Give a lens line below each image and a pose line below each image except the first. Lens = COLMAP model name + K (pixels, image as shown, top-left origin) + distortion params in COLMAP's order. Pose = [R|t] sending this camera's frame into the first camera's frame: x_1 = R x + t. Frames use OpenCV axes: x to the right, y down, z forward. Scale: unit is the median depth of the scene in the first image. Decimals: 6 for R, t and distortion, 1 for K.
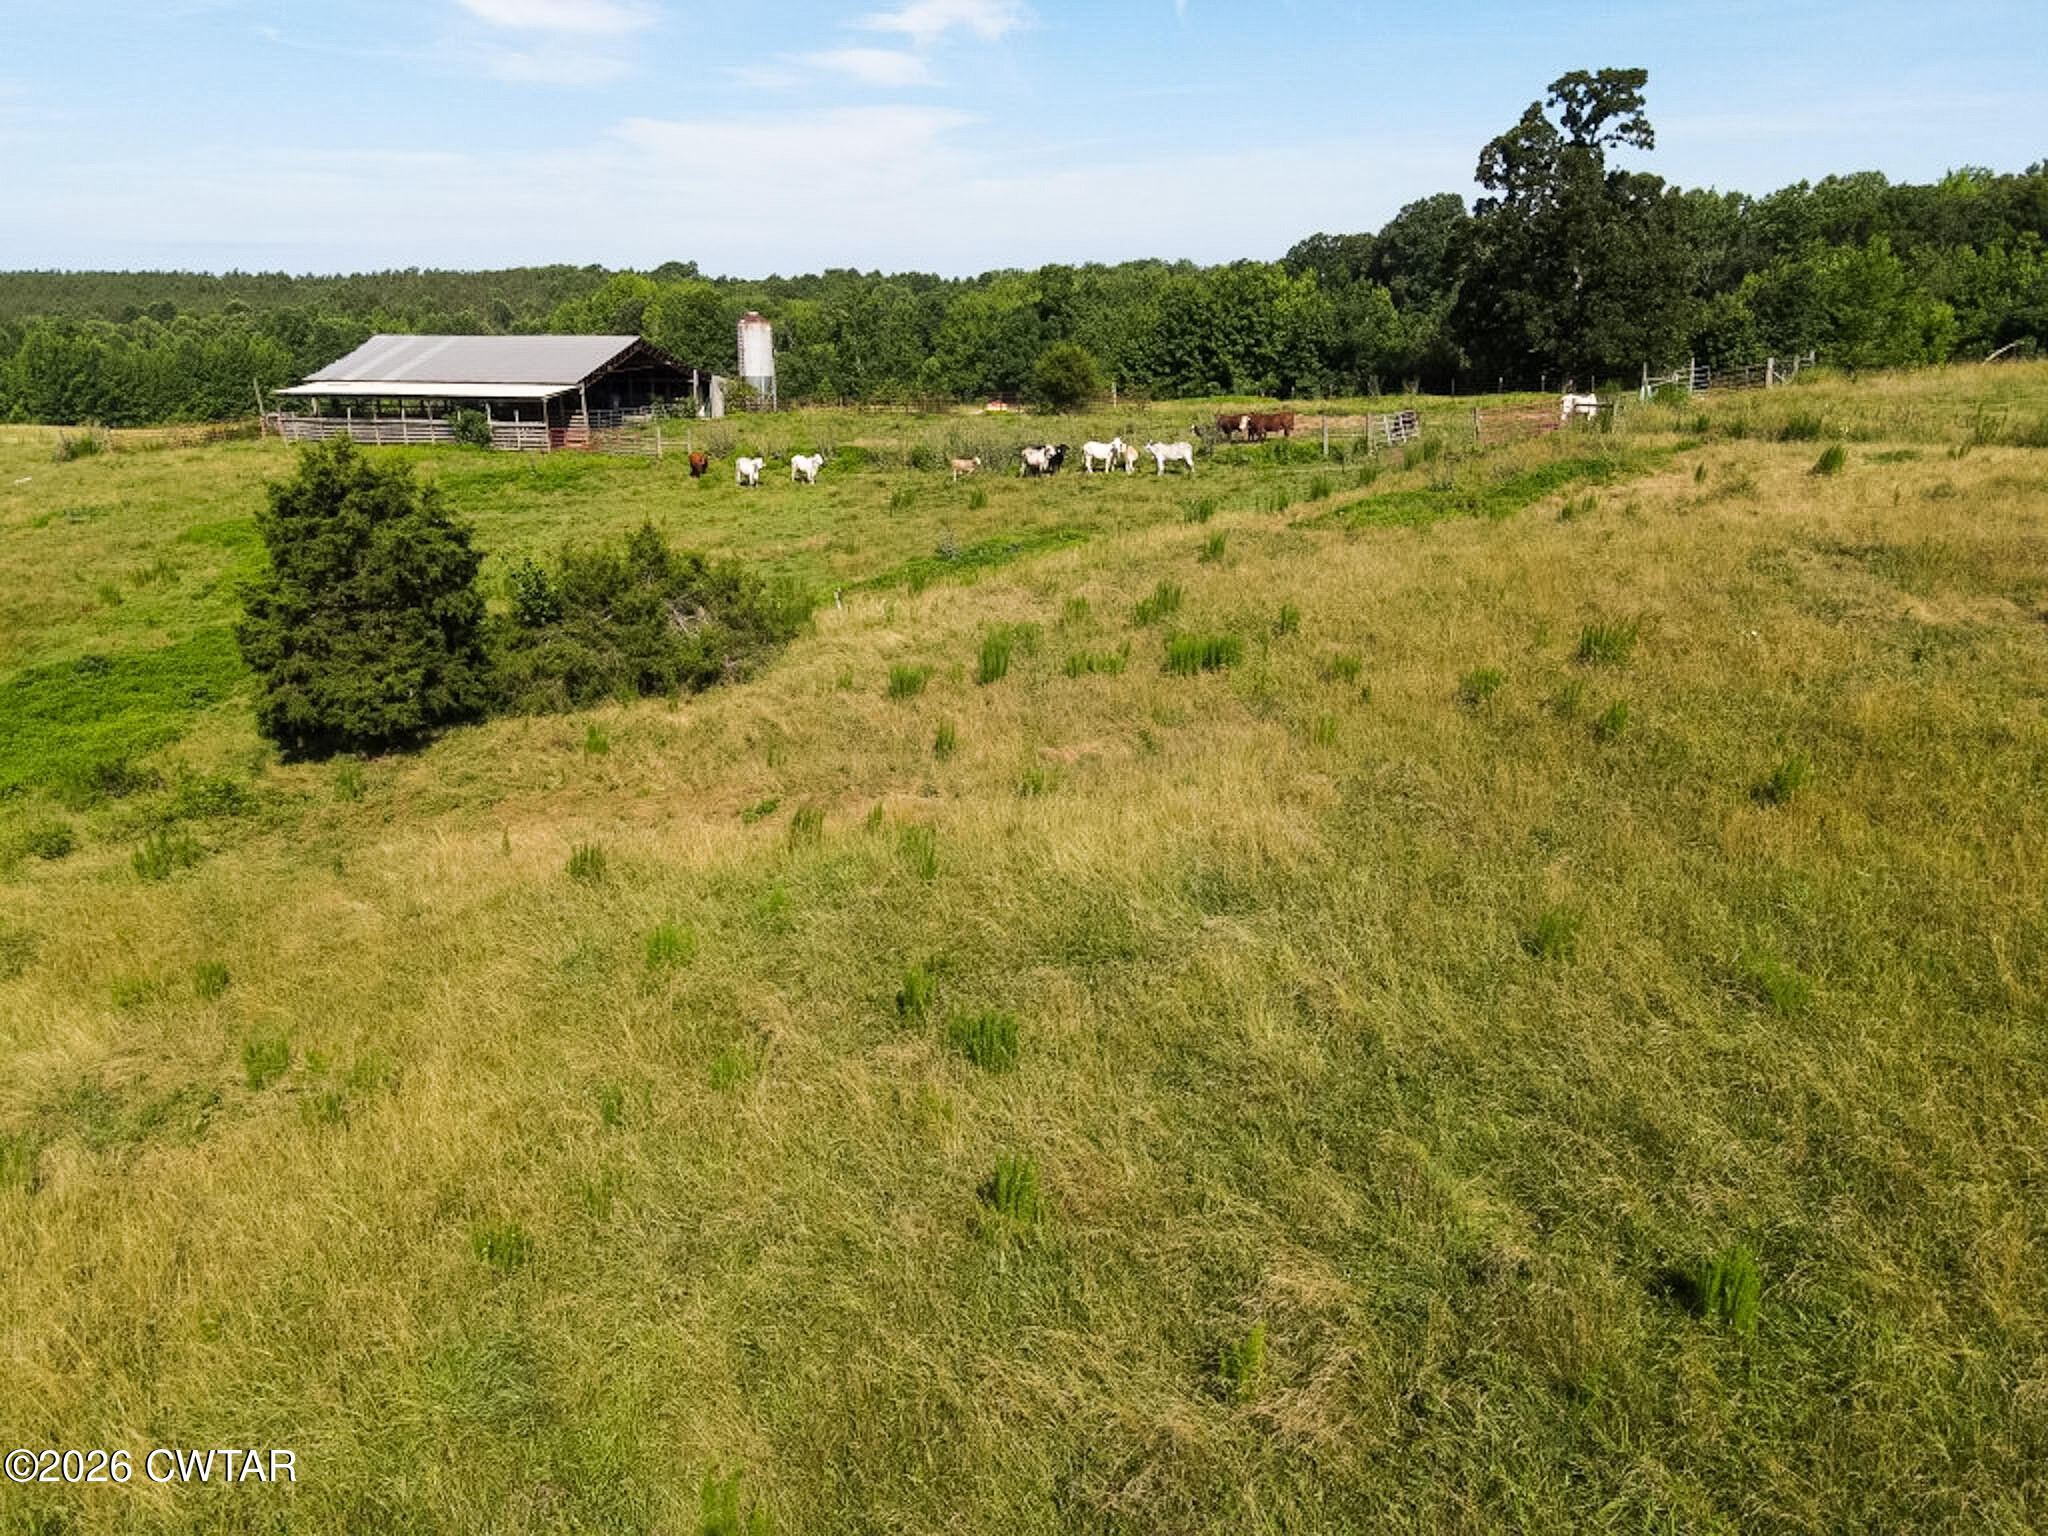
lens RADIAL K [[1506.0, 0, 1009.6], [0, 1506.0, 763.5], [0, 0, 1]] dist [-0.003333, 0.028847]
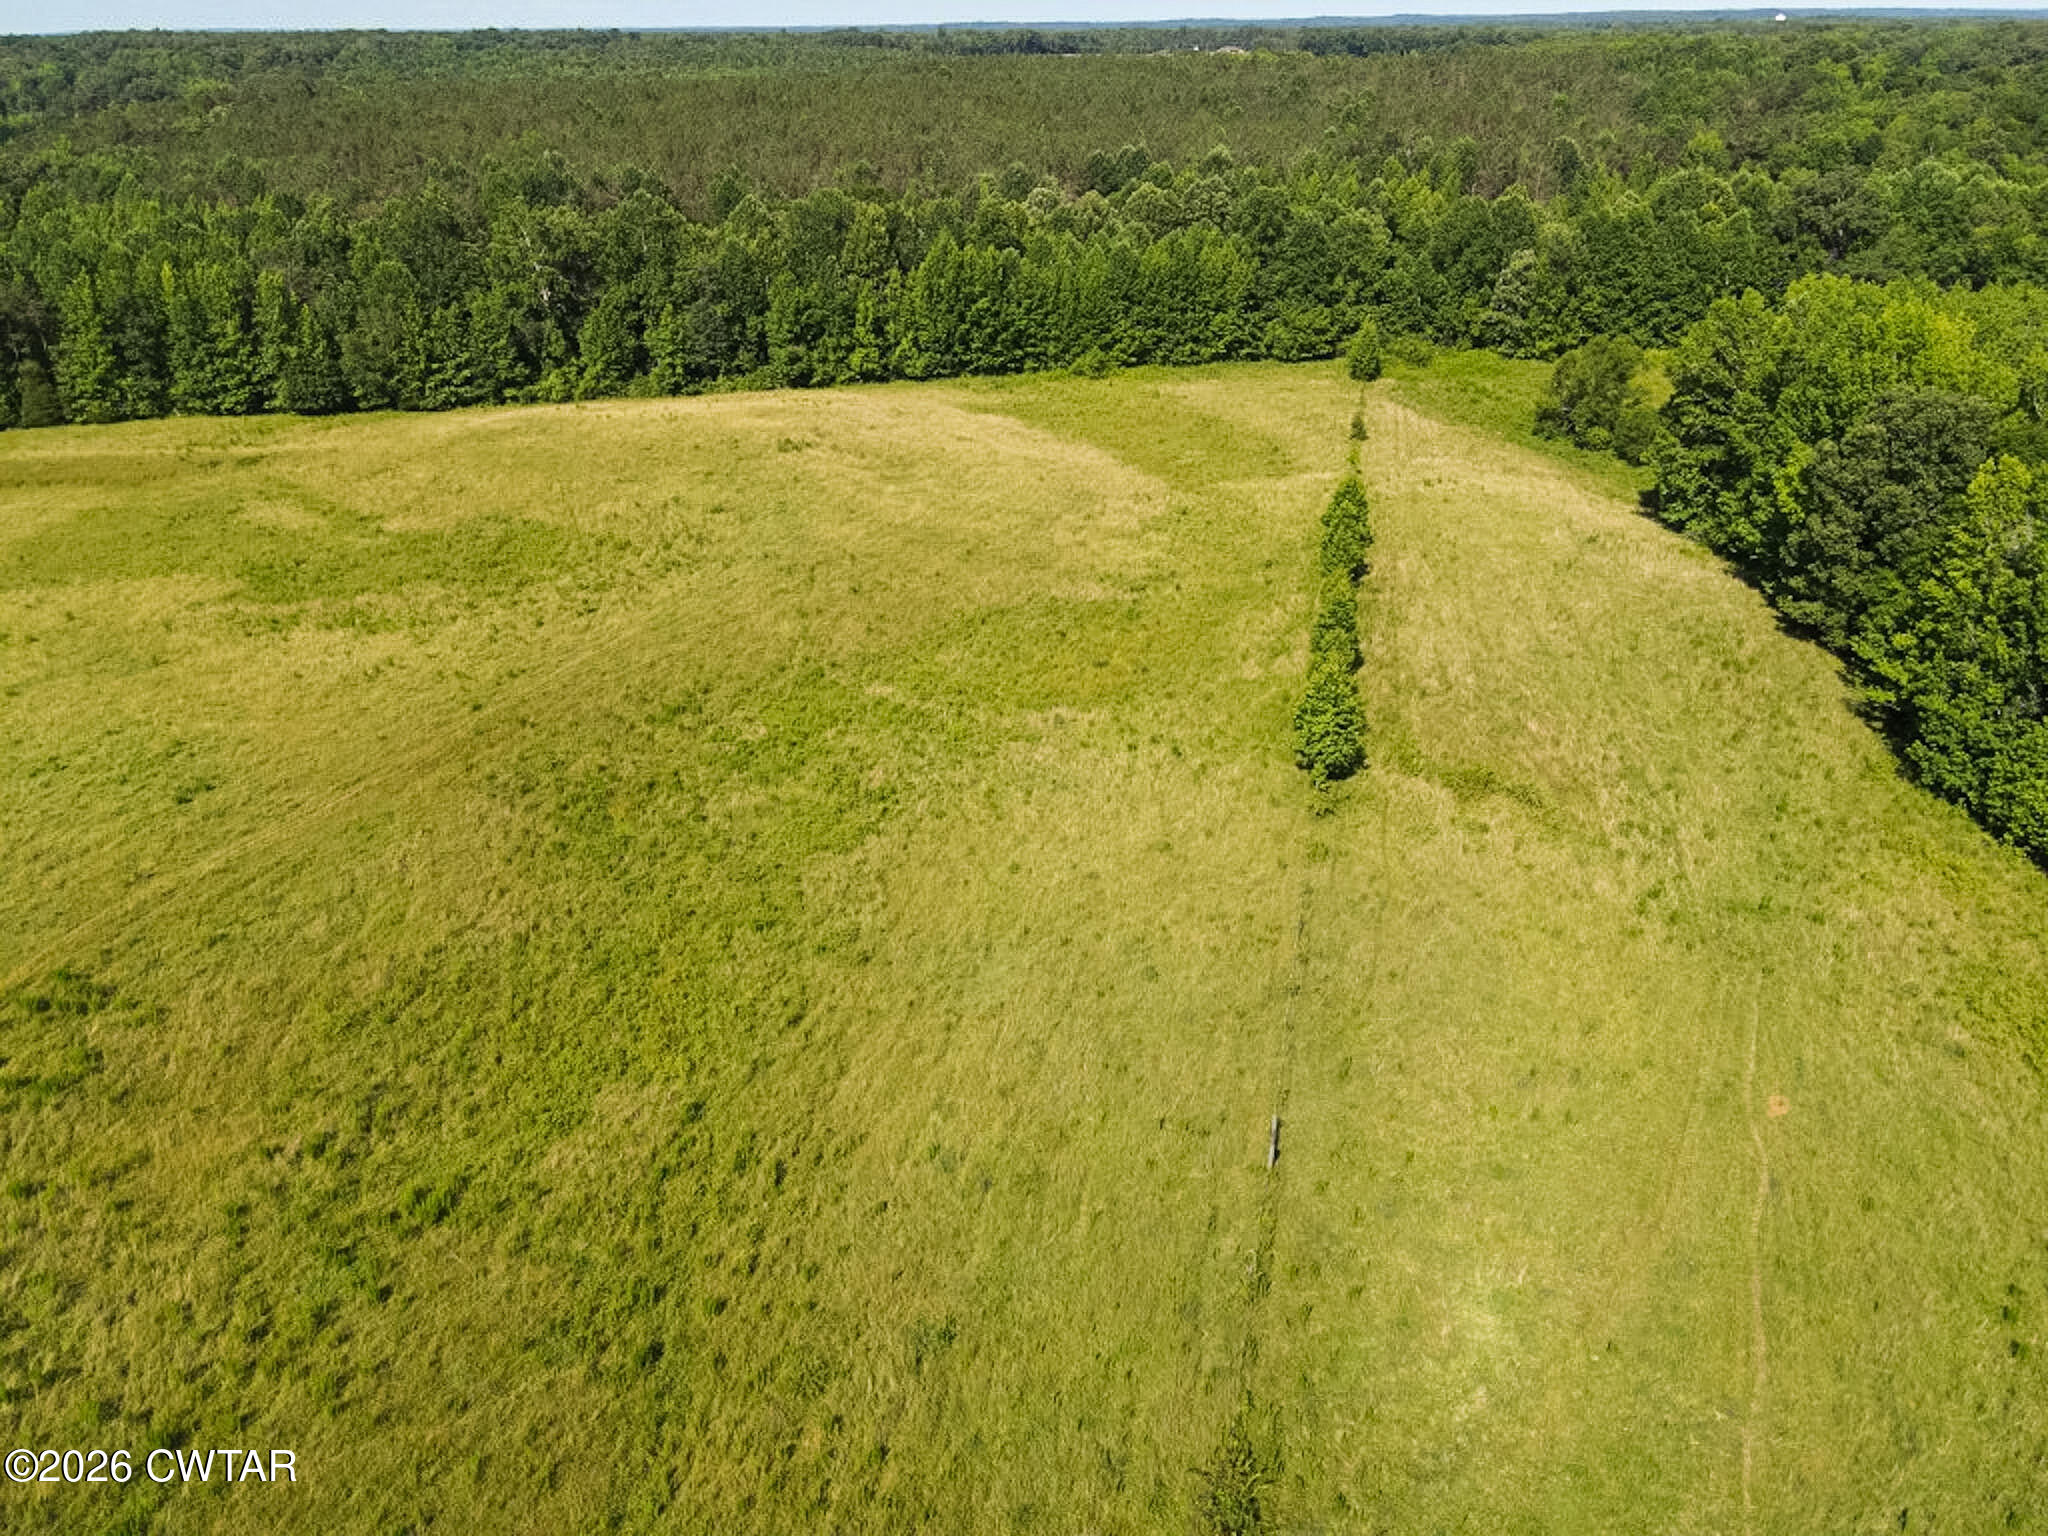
lens RADIAL K [[1506.0, 0, 1030.0], [0, 1506.0, 772.3], [0, 0, 1]] dist [-0.003333, 0.028847]
pose [[0.819757, 0.252700, -0.513947, -1.076549], [-0.163907, 0.963373, 0.212242, -1.303310], [0.548757, -0.089747, 0.831151, 2.560179]]
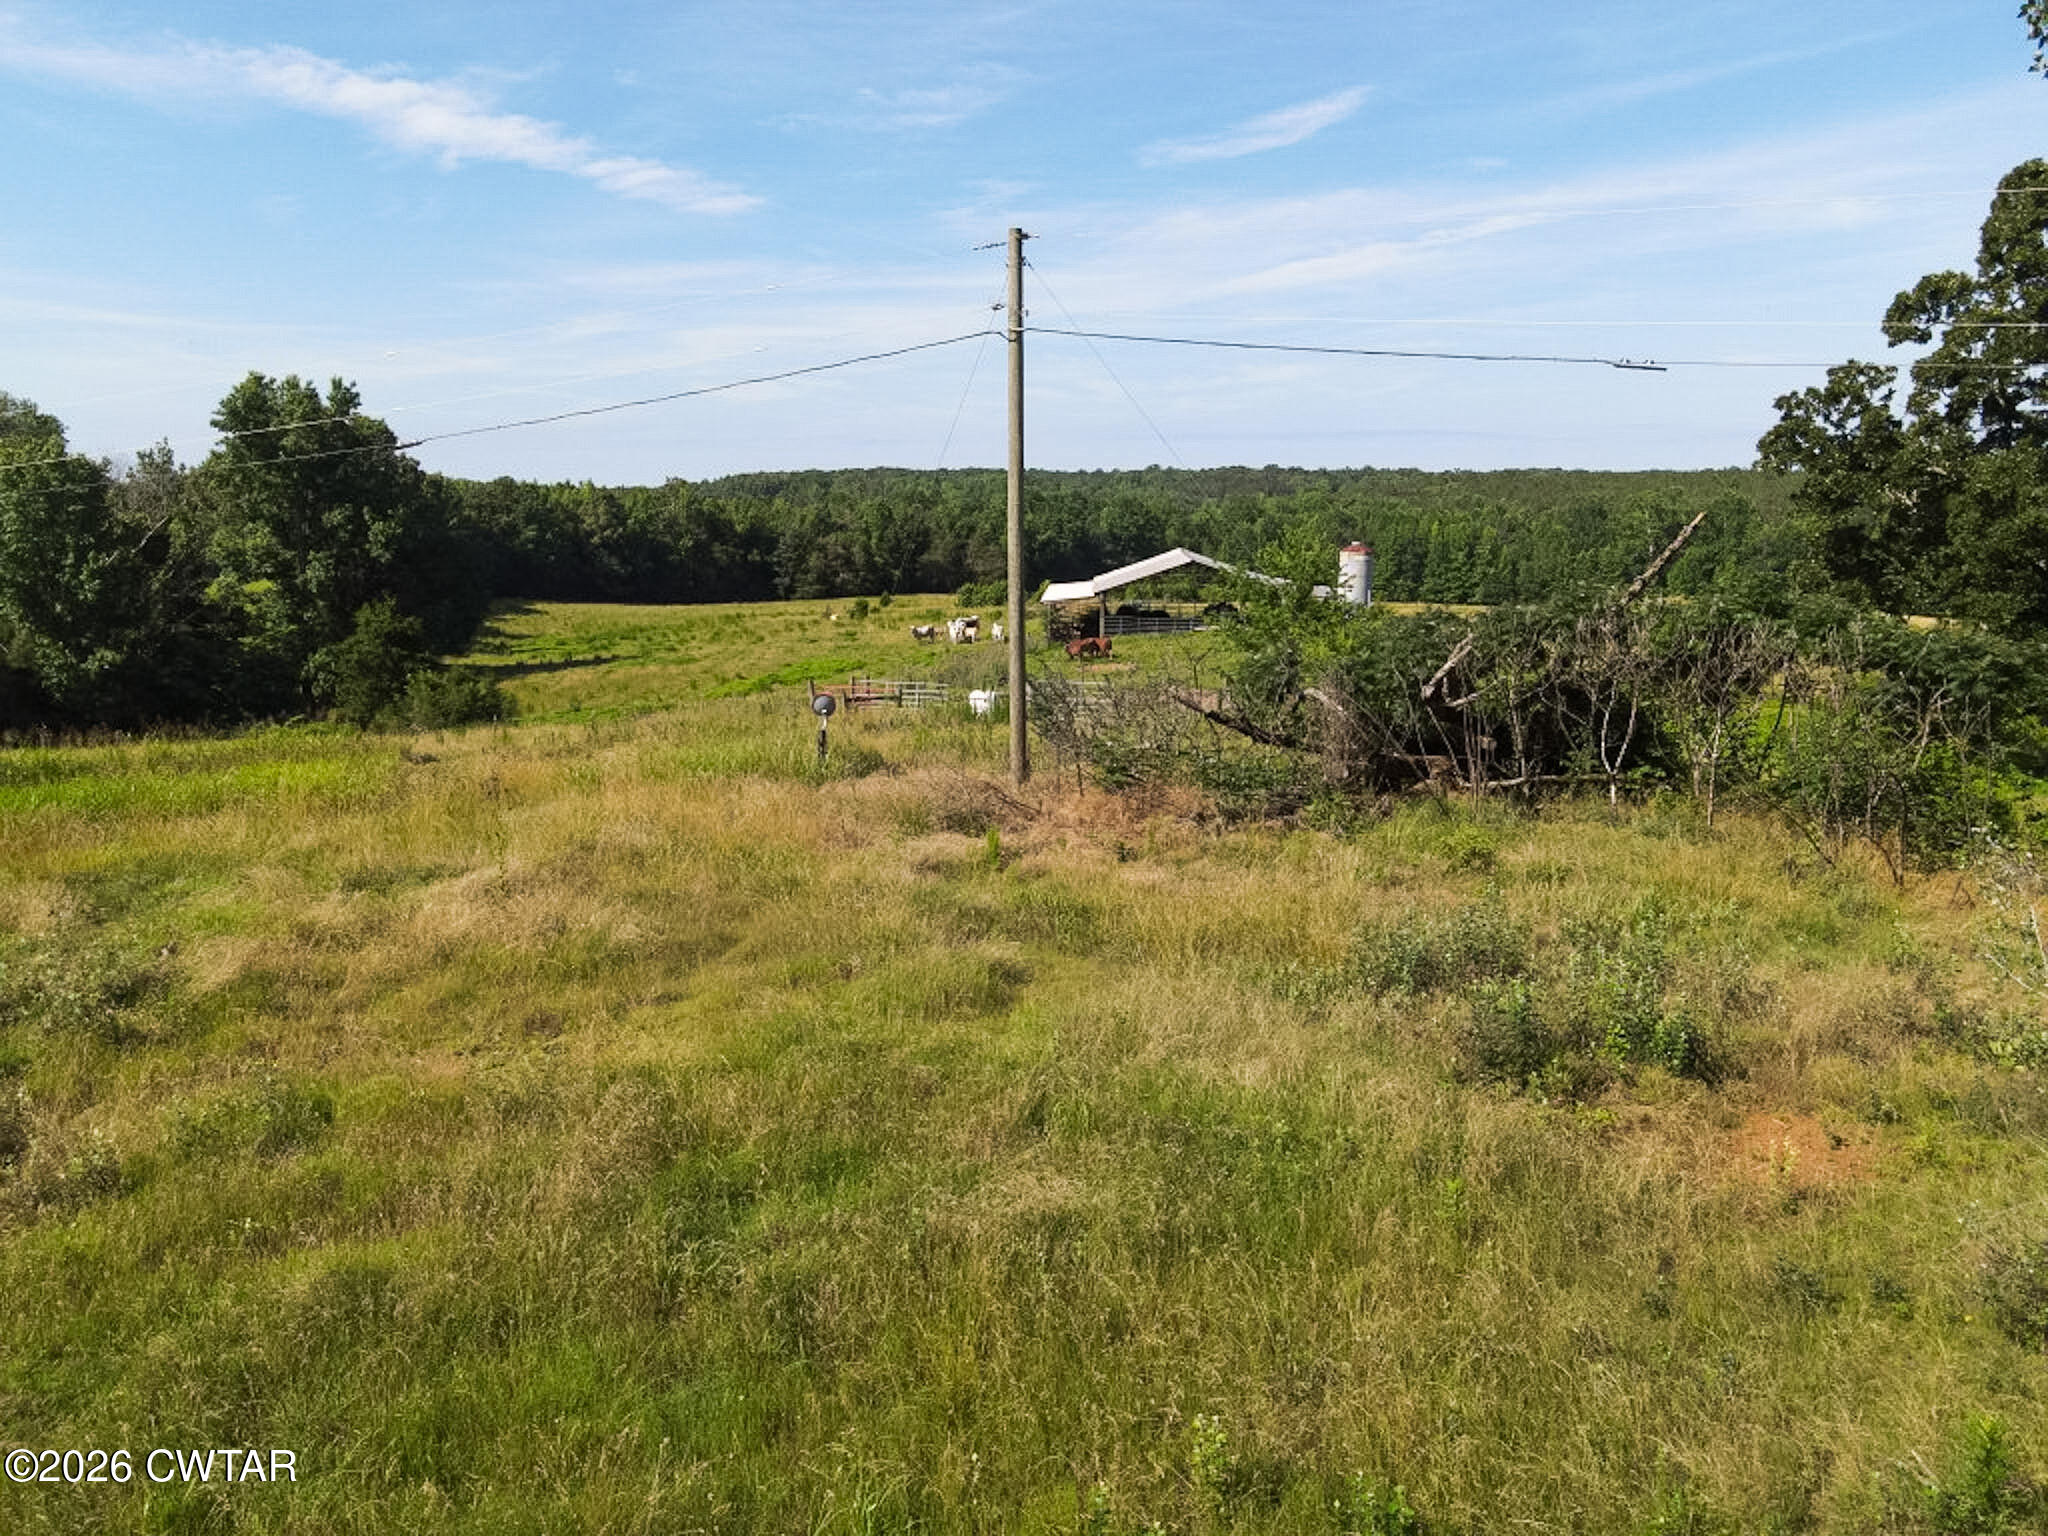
lens RADIAL K [[1506.0, 0, 1016.4], [0, 1506.0, 758.8], [0, 0, 1]] dist [-0.003333, 0.028847]
pose [[0.254934, 0.175988, -0.950809, 1.374367], [-0.282363, 0.953990, 0.100869, -0.350360], [0.924813, 0.242758, 0.292897, 0.927782]]
